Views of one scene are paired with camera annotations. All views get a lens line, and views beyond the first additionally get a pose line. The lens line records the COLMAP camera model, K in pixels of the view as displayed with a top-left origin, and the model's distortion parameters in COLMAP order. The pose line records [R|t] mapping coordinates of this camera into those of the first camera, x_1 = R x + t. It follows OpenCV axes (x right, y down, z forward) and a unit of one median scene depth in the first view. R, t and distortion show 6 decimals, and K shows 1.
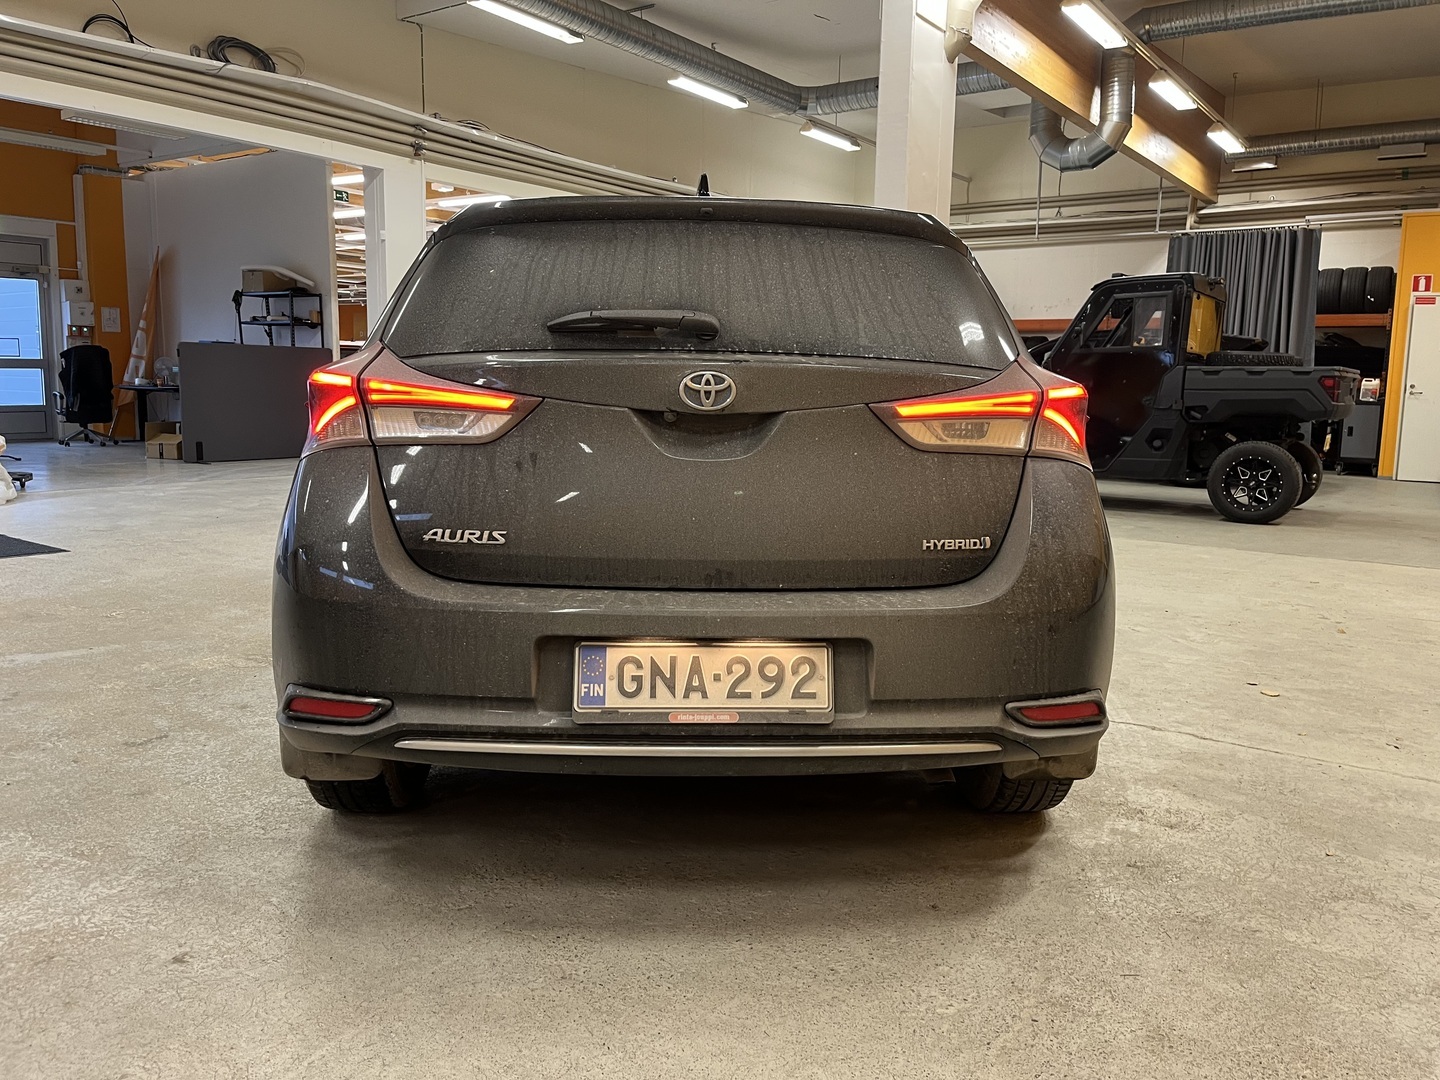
lens RADIAL K [[1095.4, 0, 717.9], [0, 1095.4, 525.1], [0, 0, 1]] dist [0.104025, -0.152059]
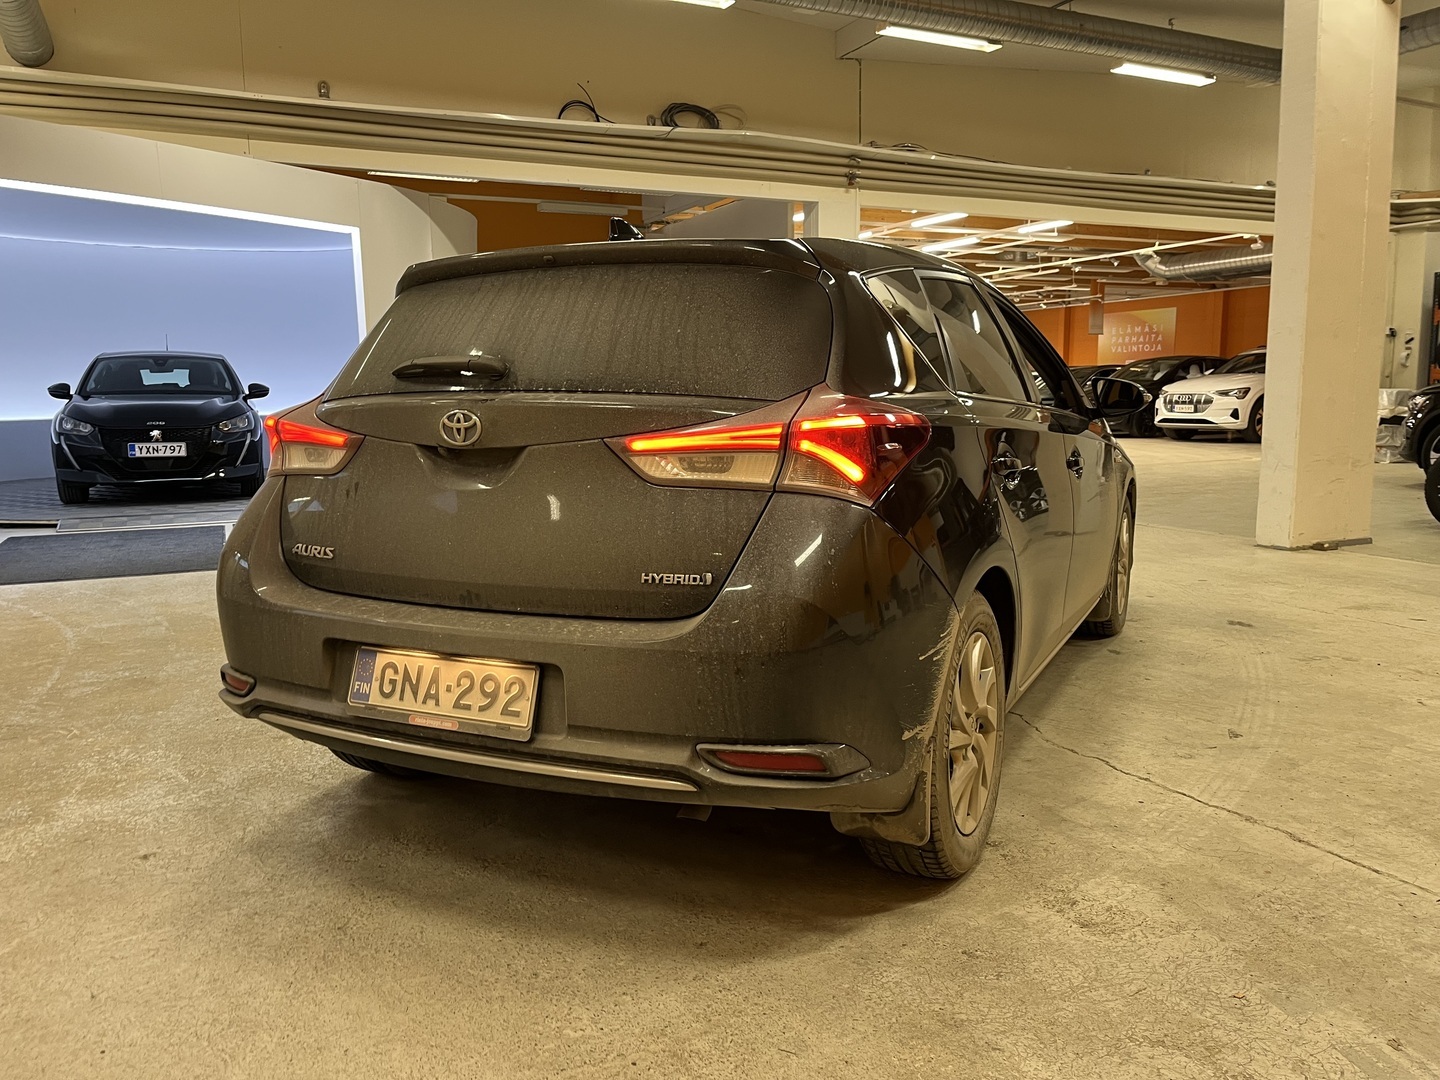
lens RADIAL K [[1099.3, 0, 716.6], [0, 1099.3, 533.8], [0, 0, 1]] dist [0.077592, -0.121263]
pose [[0.873090, 0.033658, -0.486396, 0.735427], [-0.034912, 0.999369, 0.006487, -0.031353], [0.486308, 0.011318, 0.873714, 0.151577]]
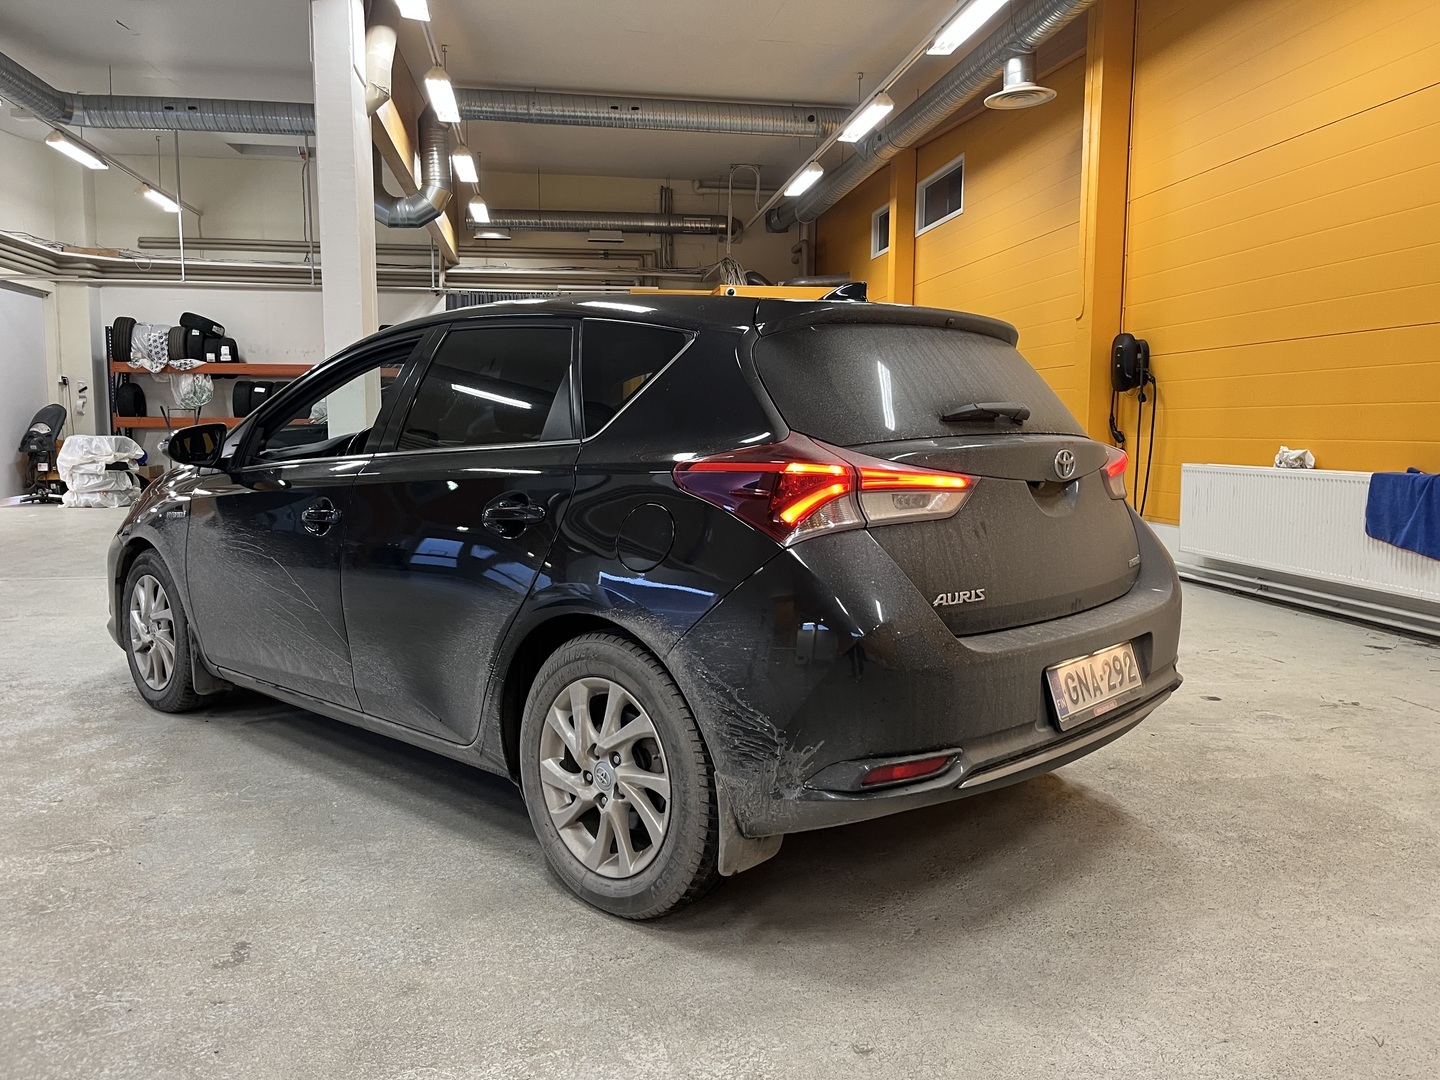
lens RADIAL K [[1106.4, 0, 723.2], [0, 1106.4, 522.6], [0, 0, 1]] dist [0.077683, -0.113514]
pose [[0.710310, -0.081669, 0.699135, -1.205174], [0.107034, 0.994228, 0.007395, -0.102809], [-0.695704, 0.069578, 0.714951, 0.322270]]
